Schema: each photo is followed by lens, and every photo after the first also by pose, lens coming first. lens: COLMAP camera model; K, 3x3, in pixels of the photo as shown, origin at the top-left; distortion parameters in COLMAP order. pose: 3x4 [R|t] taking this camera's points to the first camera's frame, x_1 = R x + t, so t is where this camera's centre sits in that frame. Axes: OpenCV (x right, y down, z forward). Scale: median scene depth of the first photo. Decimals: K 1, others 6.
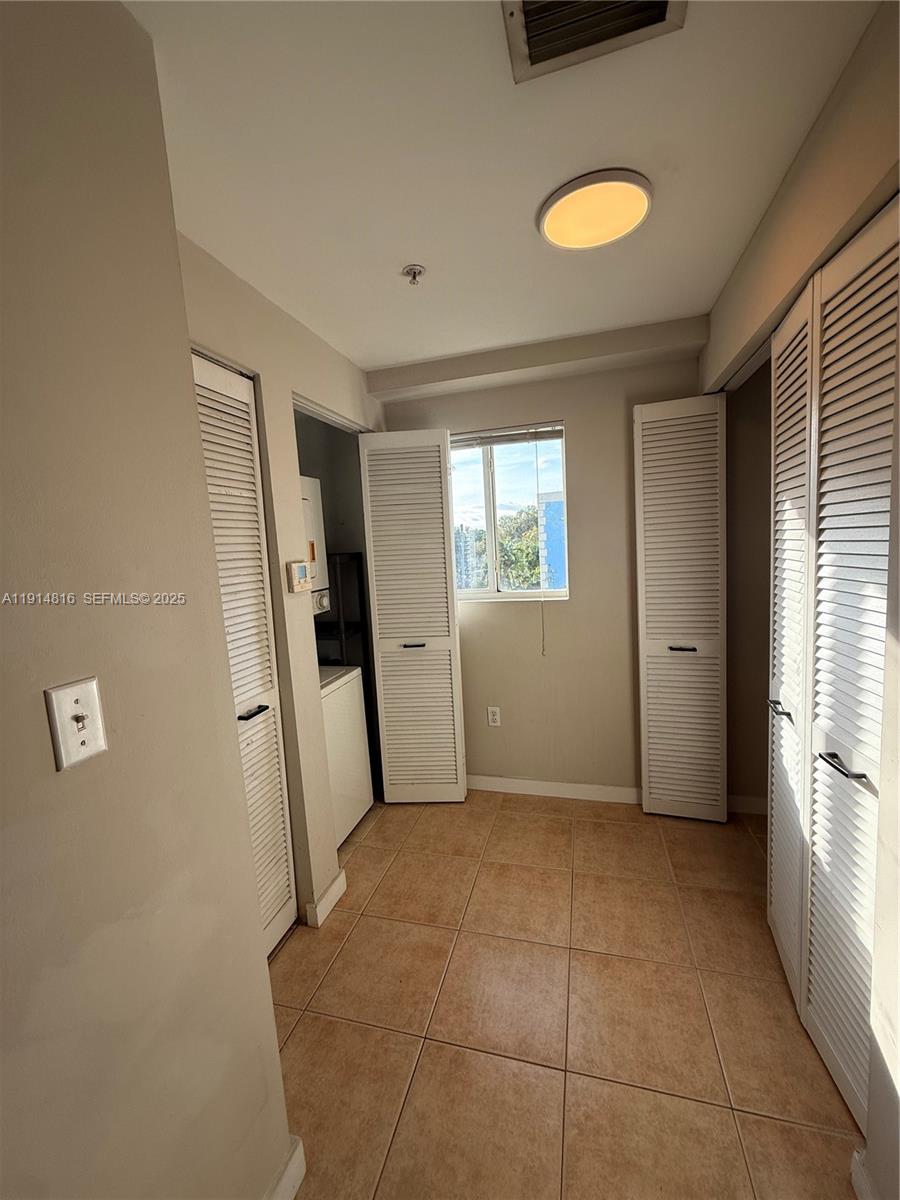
lens RADIAL K [[478.4, 0, 451.1], [0, 478.4, 598.2], [0, 0, 1]] dist [0.001991, -0.000358]
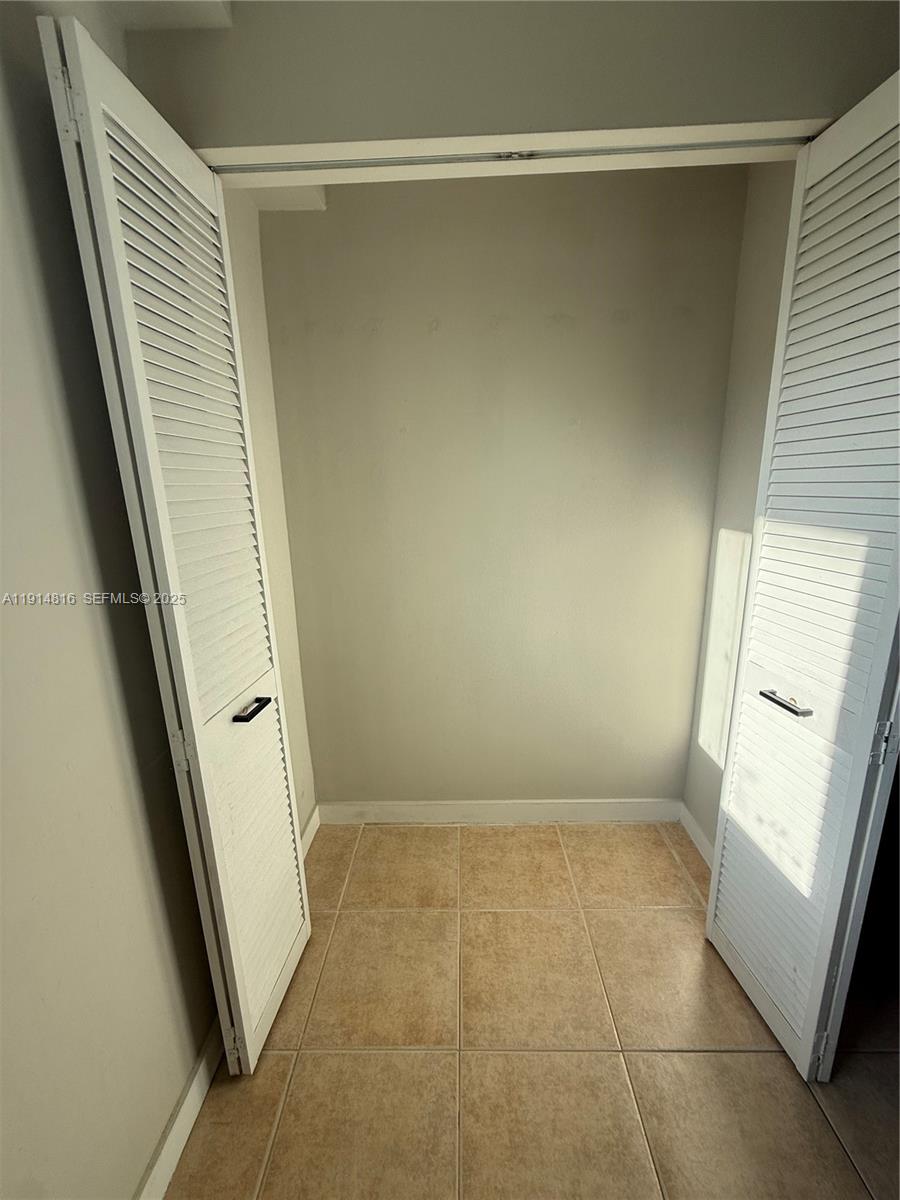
lens RADIAL K [[478.4, 0, 448.5], [0, 478.4, 598.0], [0, 0, 1]] dist [0.001991, -0.000358]
pose [[-0.242679, -0.164677, 0.956027, -0.020334], [0.152538, 0.966751, 0.205244, -0.089244], [-0.958039, 0.195639, -0.209491, 0.999636]]
